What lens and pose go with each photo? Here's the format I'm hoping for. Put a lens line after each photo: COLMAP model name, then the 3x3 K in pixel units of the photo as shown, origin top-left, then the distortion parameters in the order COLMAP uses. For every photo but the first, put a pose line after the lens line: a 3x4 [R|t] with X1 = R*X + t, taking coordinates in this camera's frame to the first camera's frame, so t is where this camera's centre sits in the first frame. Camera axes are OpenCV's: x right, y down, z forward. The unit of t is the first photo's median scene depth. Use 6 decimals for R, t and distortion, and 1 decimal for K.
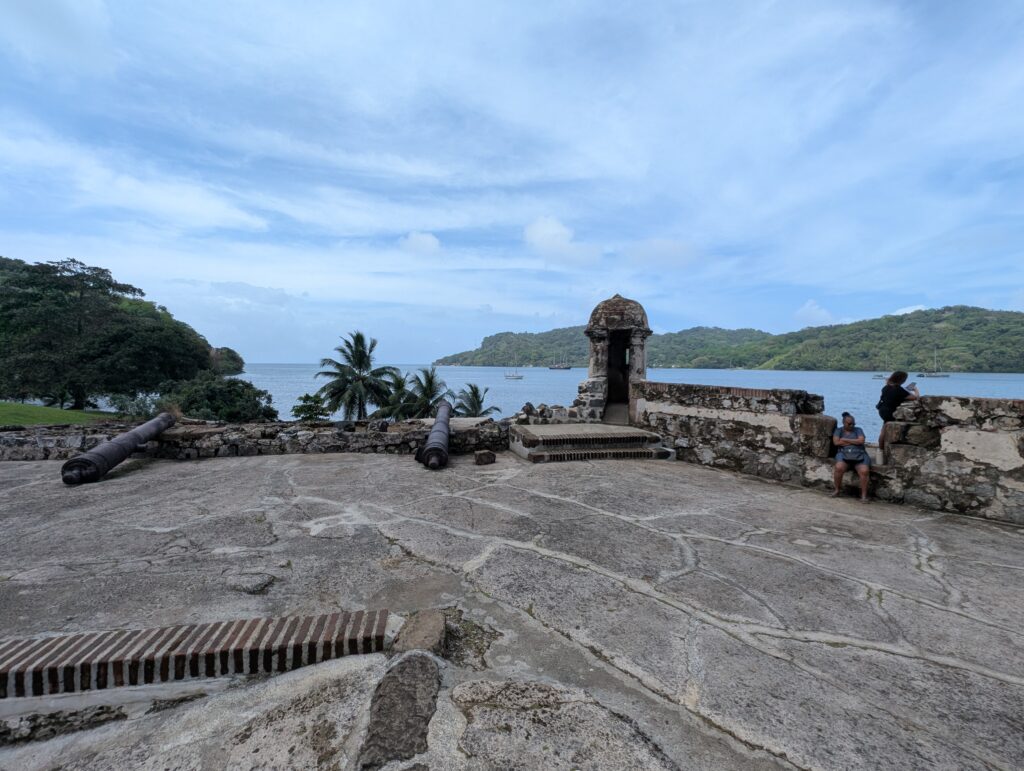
lens RADIAL K [[422.4, 0, 509.4], [0, 422.4, 383.6], [0, 0, 1]] dist [-0.000758, -0.000176]
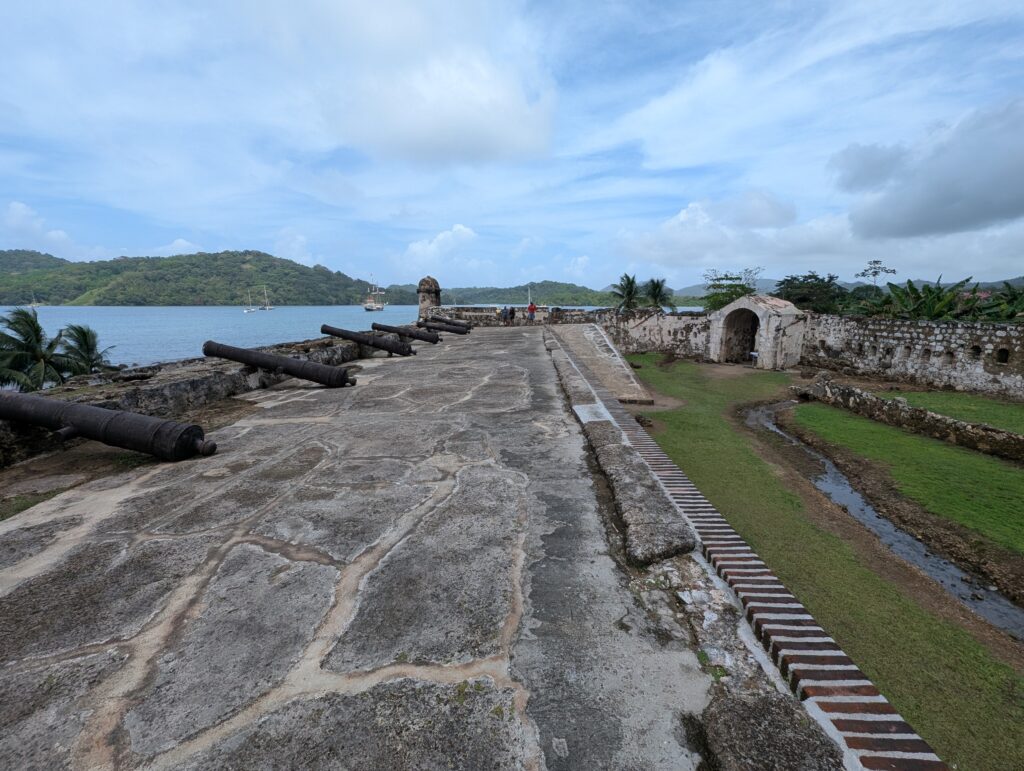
lens RADIAL K [[417.2, 0, 512.0], [0, 417.2, 385.5], [0, 0, 1]] dist [-0.000513, -0.000084]
pose [[0.213020, -0.197624, 0.956853, -3.920308], [0.043621, 0.980278, 0.192751, -0.017307], [-0.976073, 0.000680, 0.217440, -0.194360]]
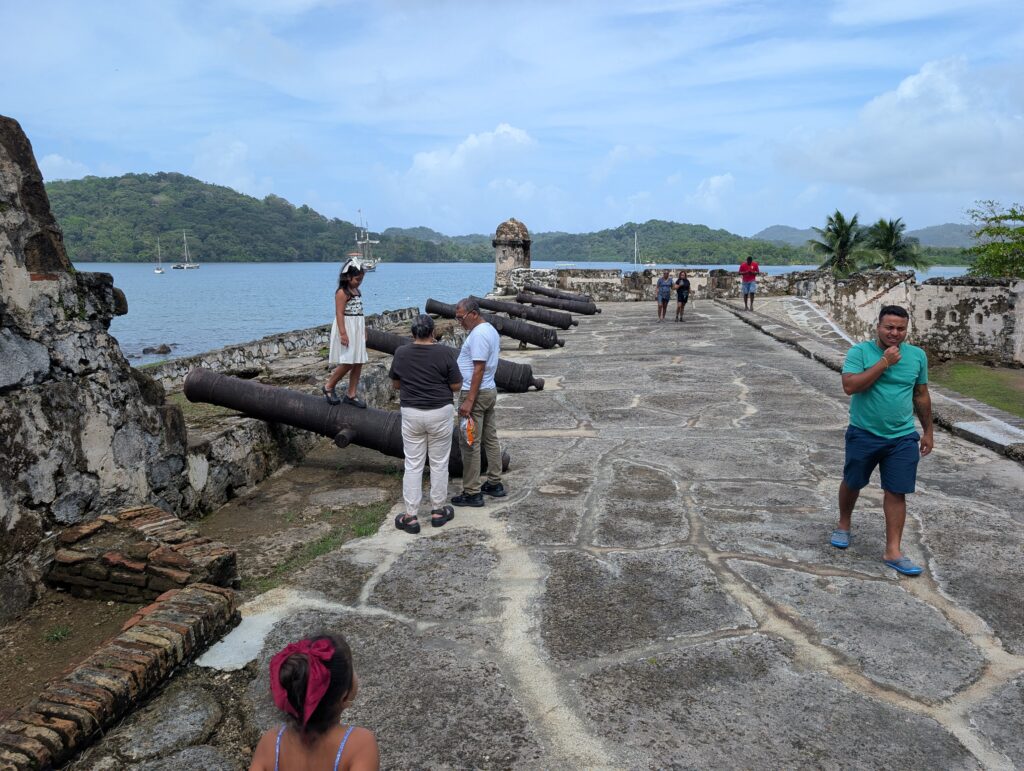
lens RADIAL K [[724.5, 0, 515.2], [0, 724.5, 385.8], [0, 0, 1]] dist [0.026466, -0.039120]
pose [[0.314909, -0.171494, 0.933500, -4.215627], [0.042061, 0.985096, 0.166784, -0.054166], [-0.948189, -0.013257, 0.317429, 0.112208]]
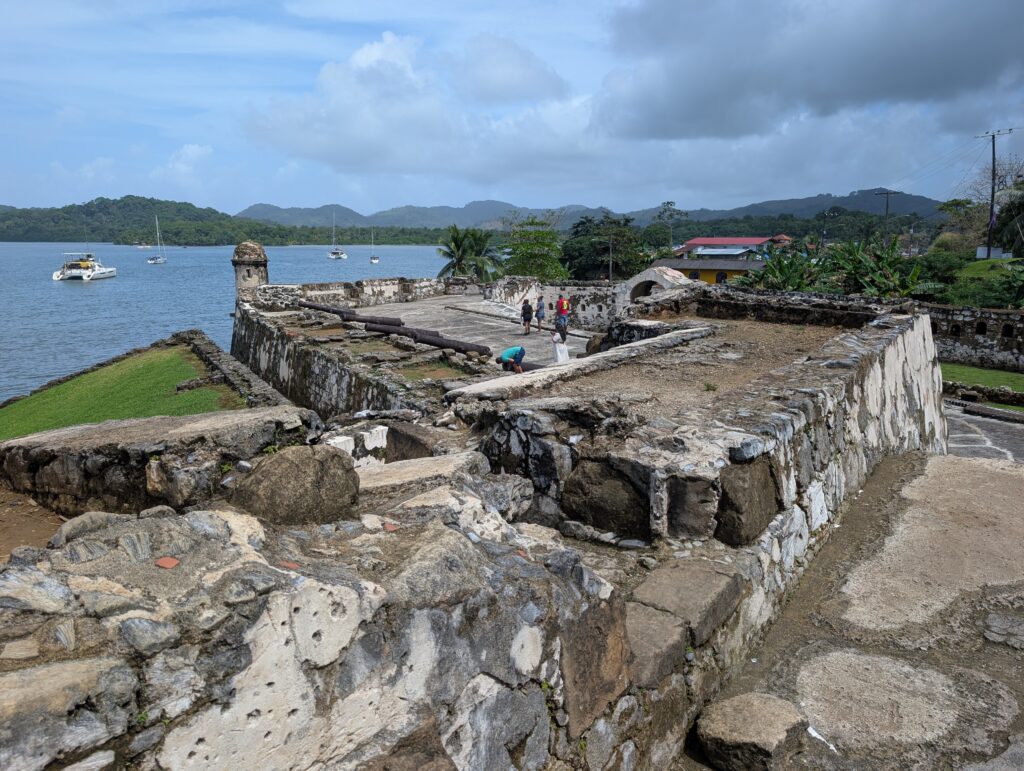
lens RADIAL K [[723.6, 0, 510.3], [0, 723.6, 365.6], [0, 0, 1]] dist [0.000681, -0.016987]
pose [[-0.334477, -0.172119, 0.926553, -5.272415], [0.039519, 0.979754, 0.196268, -0.411683], [-0.941575, 0.102264, -0.320903, 1.661209]]
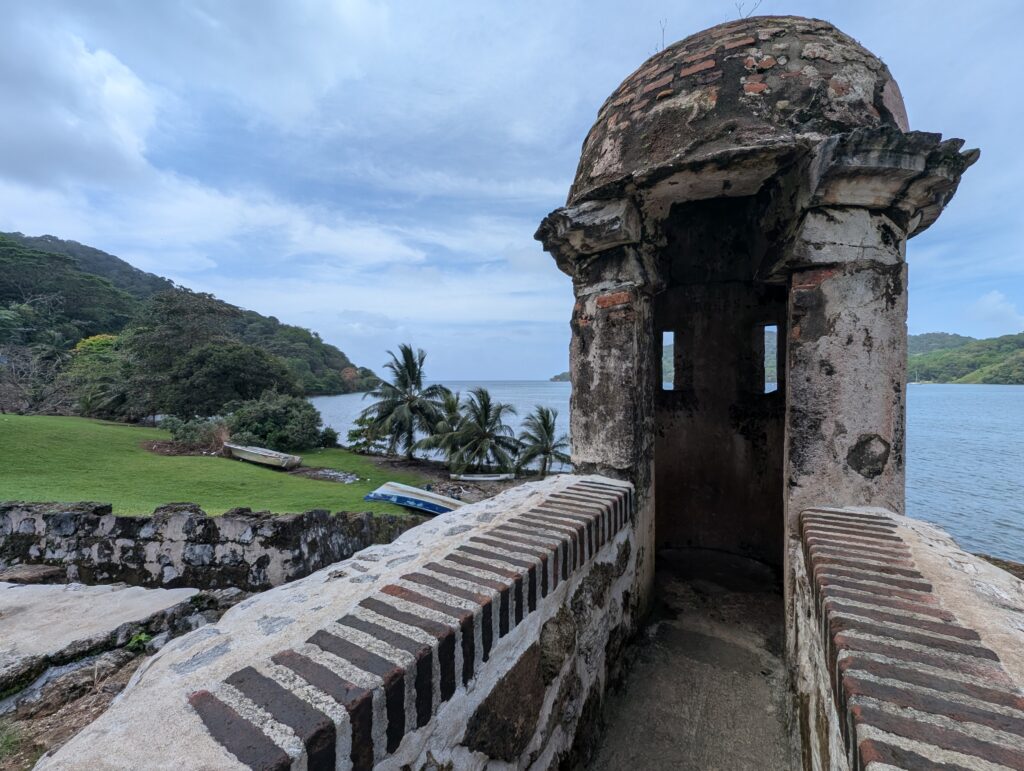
lens RADIAL K [[422.4, 0, 509.4], [0, 422.4, 383.6], [0, 0, 1]] dist [-0.000758, -0.000176]
pose [[0.961006, -0.006263, -0.276456, 0.365015], [-0.004058, 0.999316, -0.036745, -0.073932], [0.276497, 0.036434, 0.960324, 1.311350]]
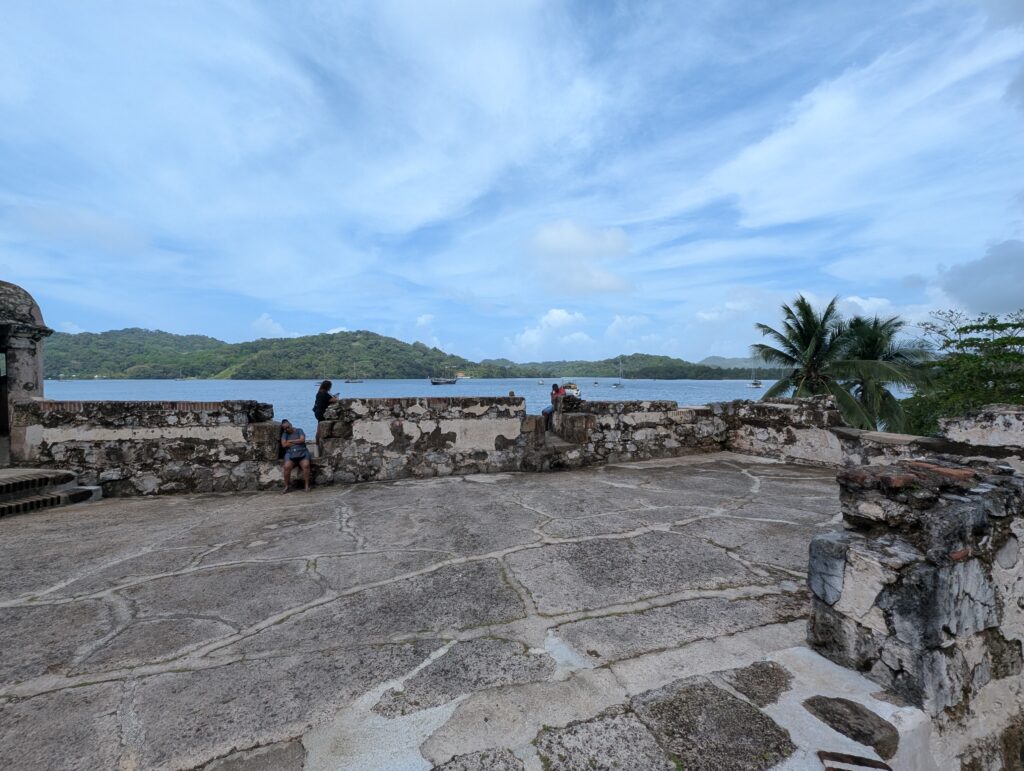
lens RADIAL K [[423.0, 0, 512.0], [0, 423.0, 385.5], [0, 0, 1]] dist [0.000897, -0.000541]
pose [[0.412081, -0.029060, 0.910684, -0.001481], [0.044929, 0.998923, 0.011545, -0.004083], [-0.910039, 0.036159, 0.412943, -0.027252]]
